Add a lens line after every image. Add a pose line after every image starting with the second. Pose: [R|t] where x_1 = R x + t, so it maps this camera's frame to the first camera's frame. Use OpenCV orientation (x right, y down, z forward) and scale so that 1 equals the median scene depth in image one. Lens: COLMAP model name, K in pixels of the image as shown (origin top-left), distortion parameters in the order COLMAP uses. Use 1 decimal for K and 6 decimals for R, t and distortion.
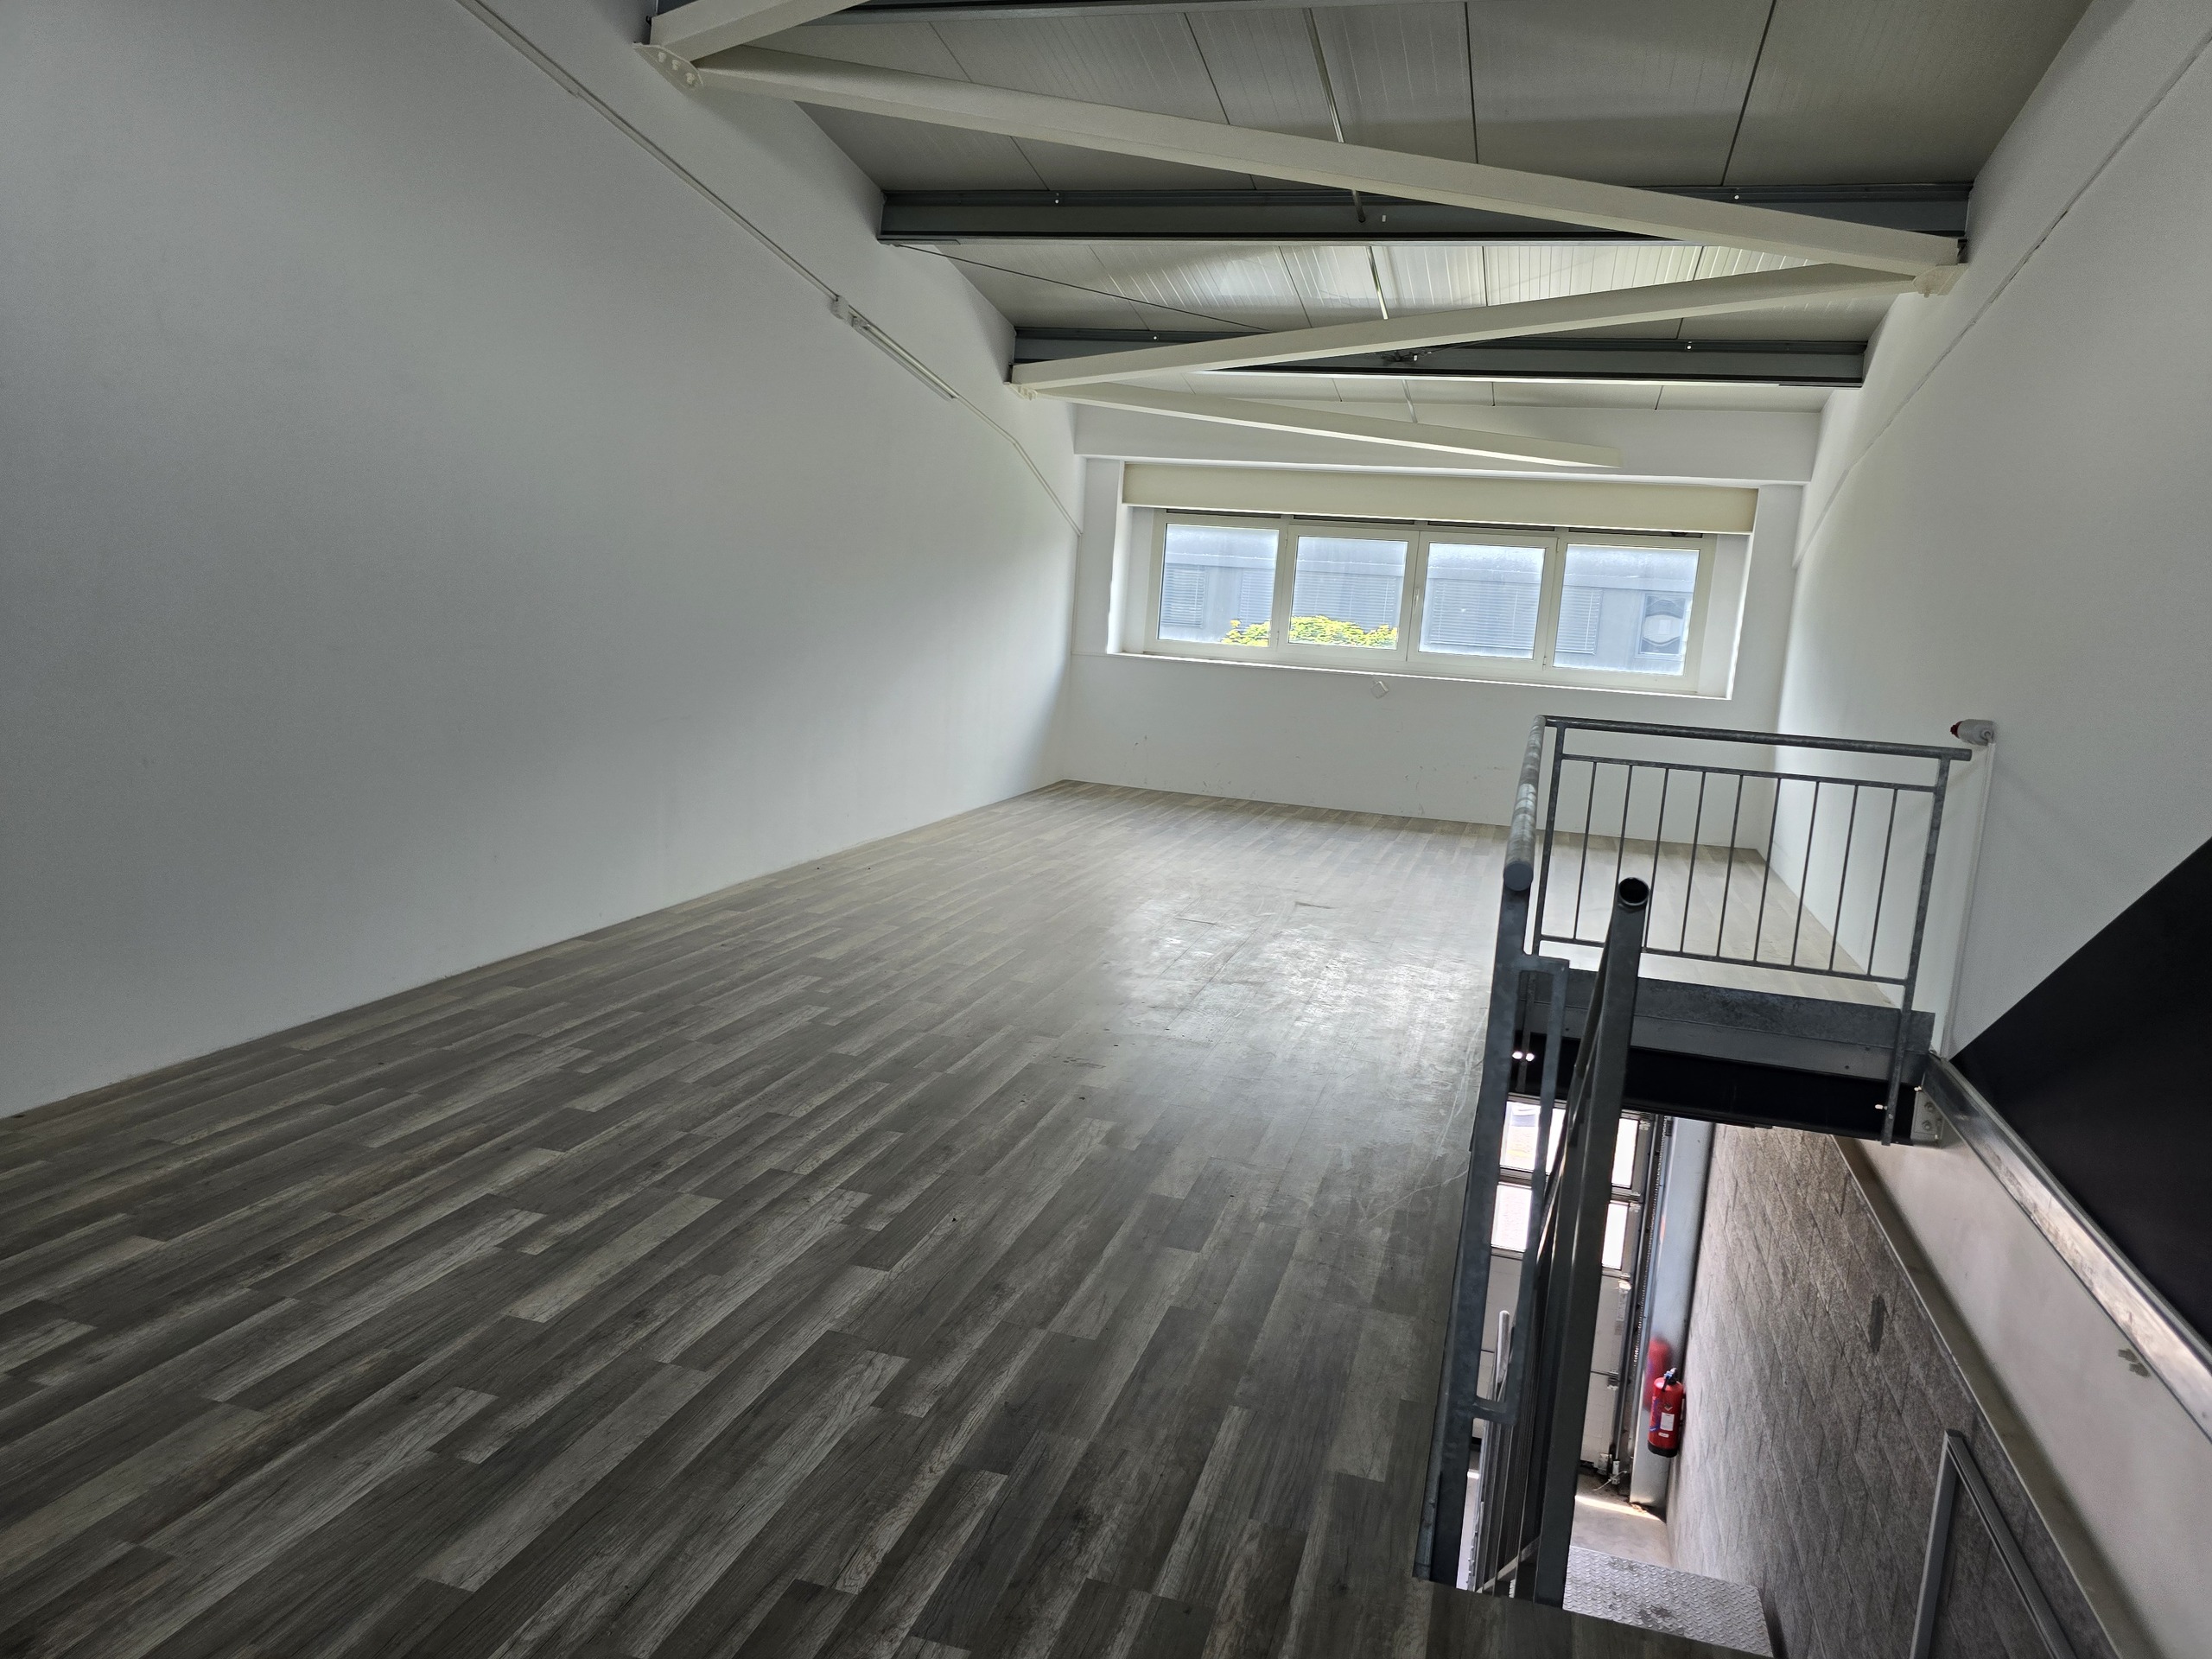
lens RADIAL K [[1474.9, 0, 1095.1], [0, 1474.9, 833.3], [0, 0, 1]] dist [0.005071, 0.001715]
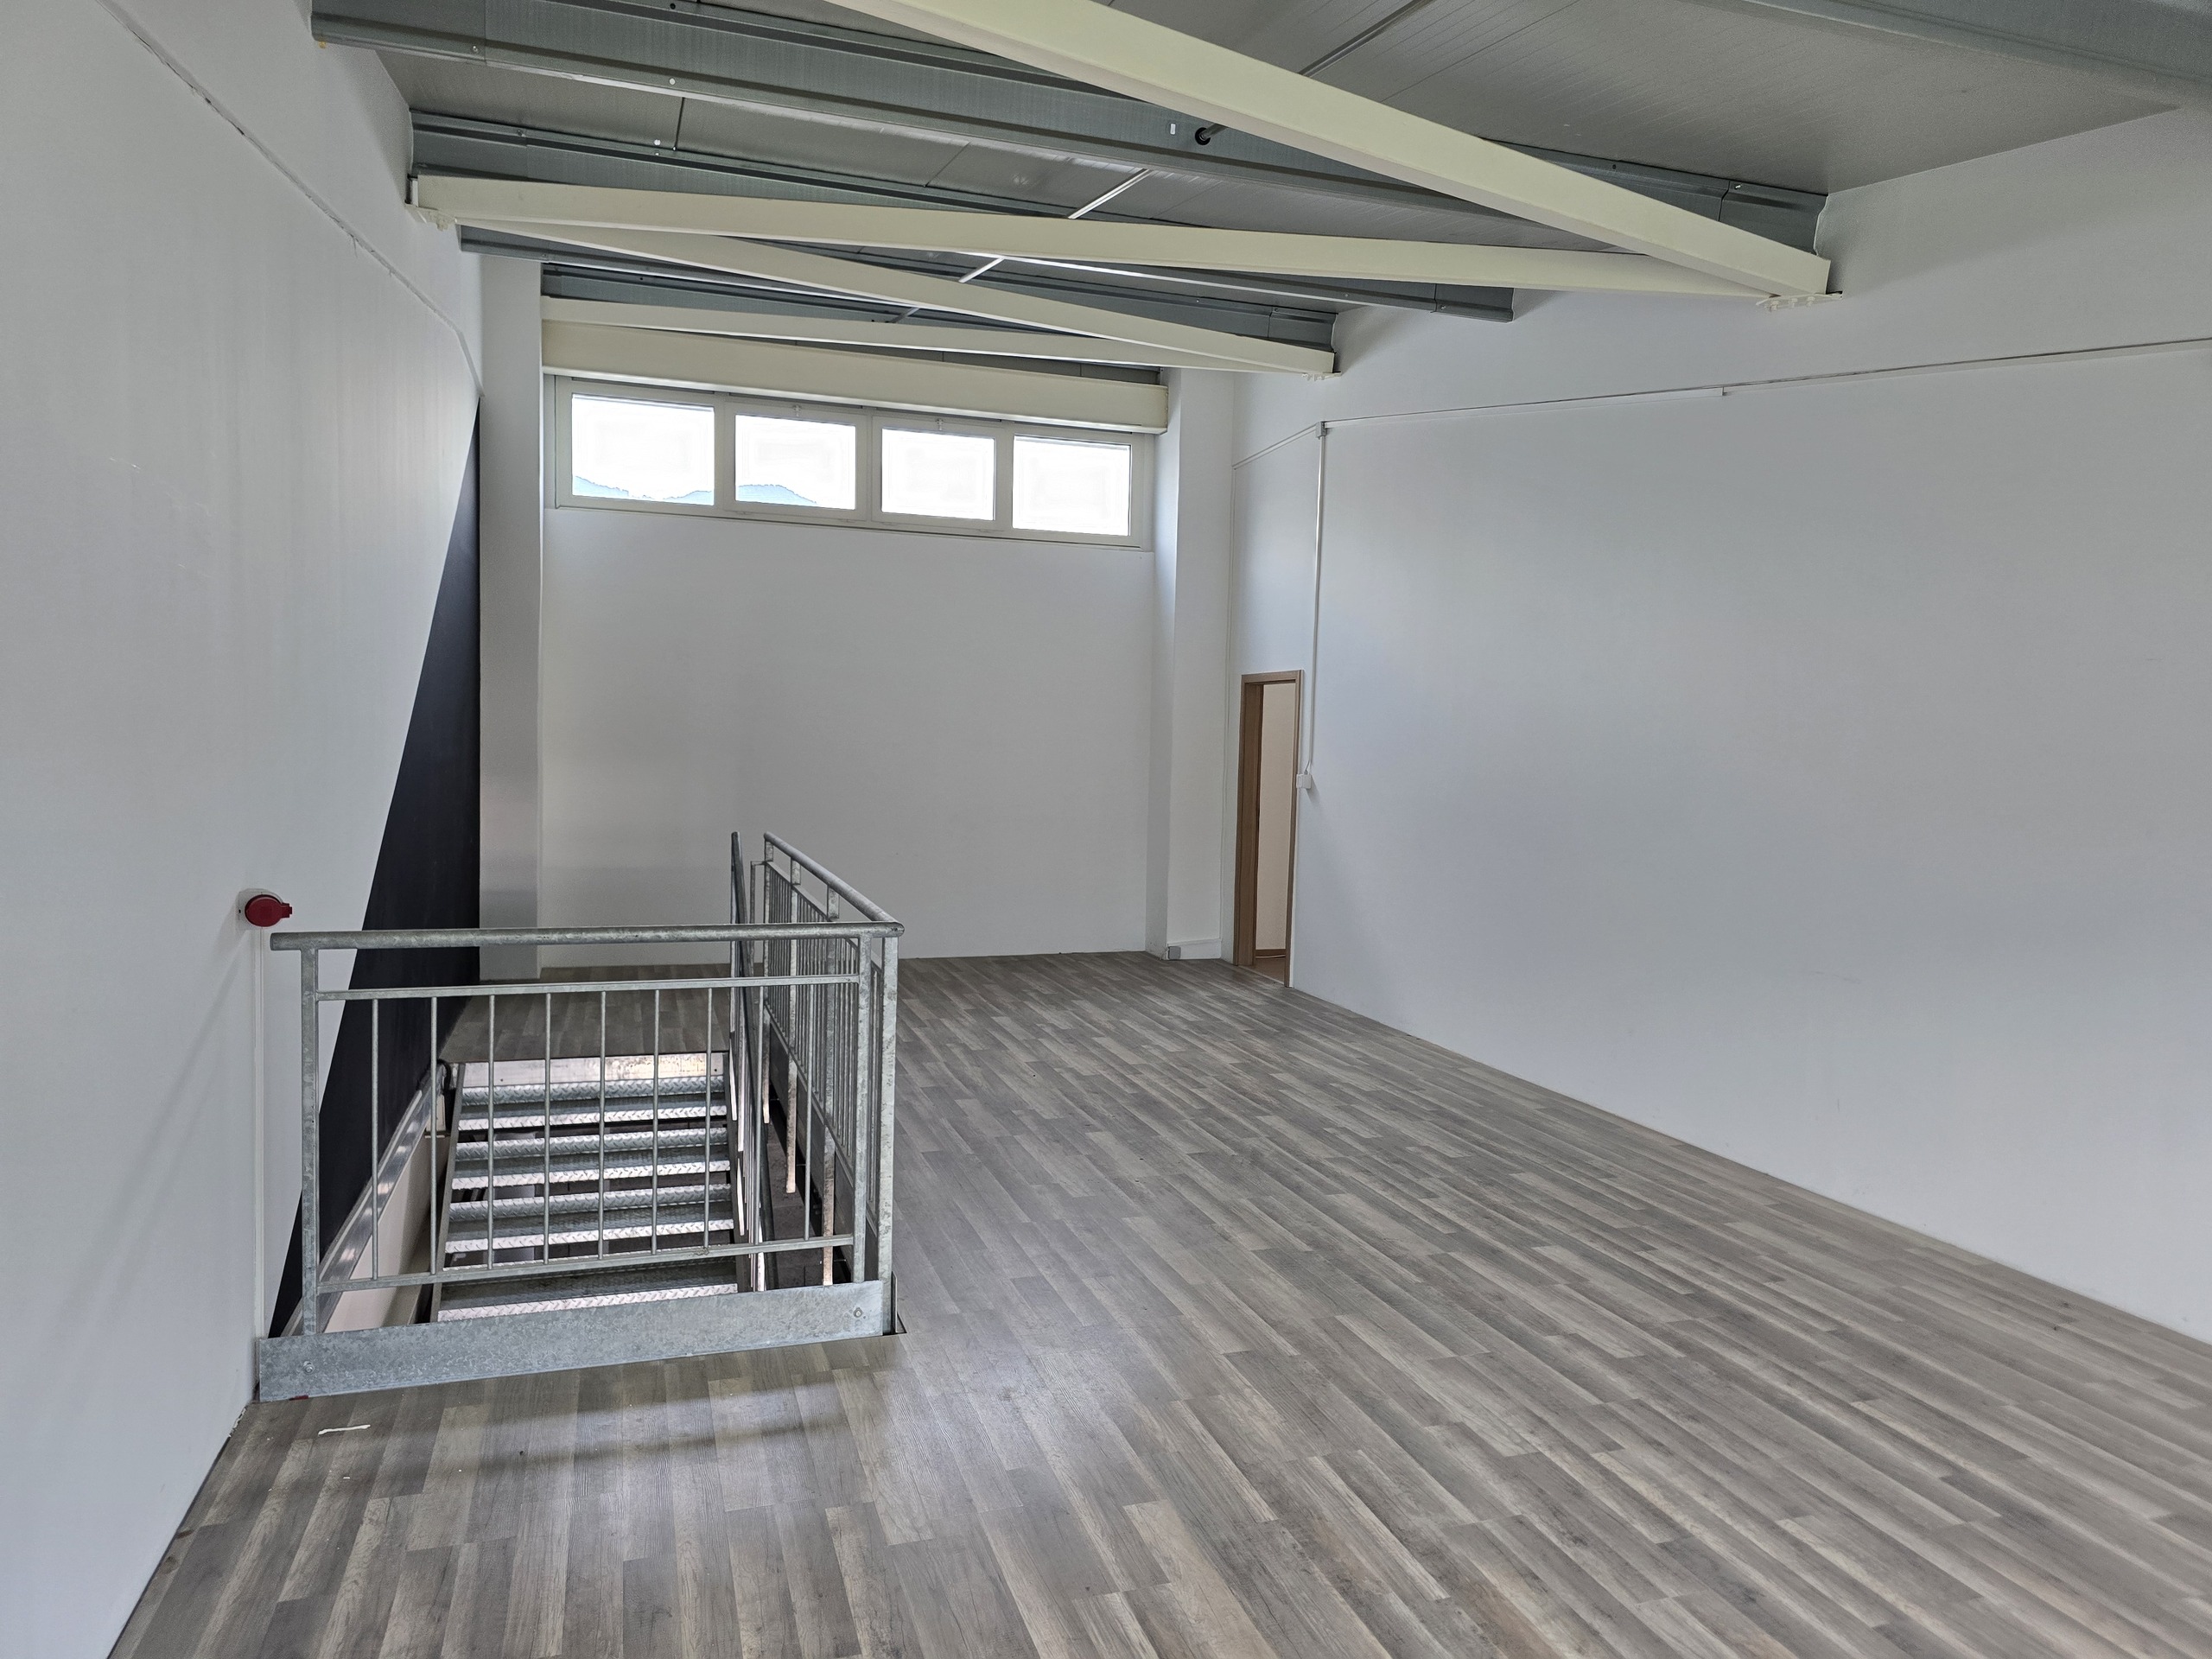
lens RADIAL K [[1474.9, 0, 1108.1], [0, 1474.9, 827.6], [0, 0, 1]] dist [0.005071, 0.001715]
pose [[-0.811640, -0.033539, -0.583195, 0.682729], [-0.159145, 0.973282, 0.165513, -0.286861], [0.562062, 0.227149, -0.795292, 1.709767]]
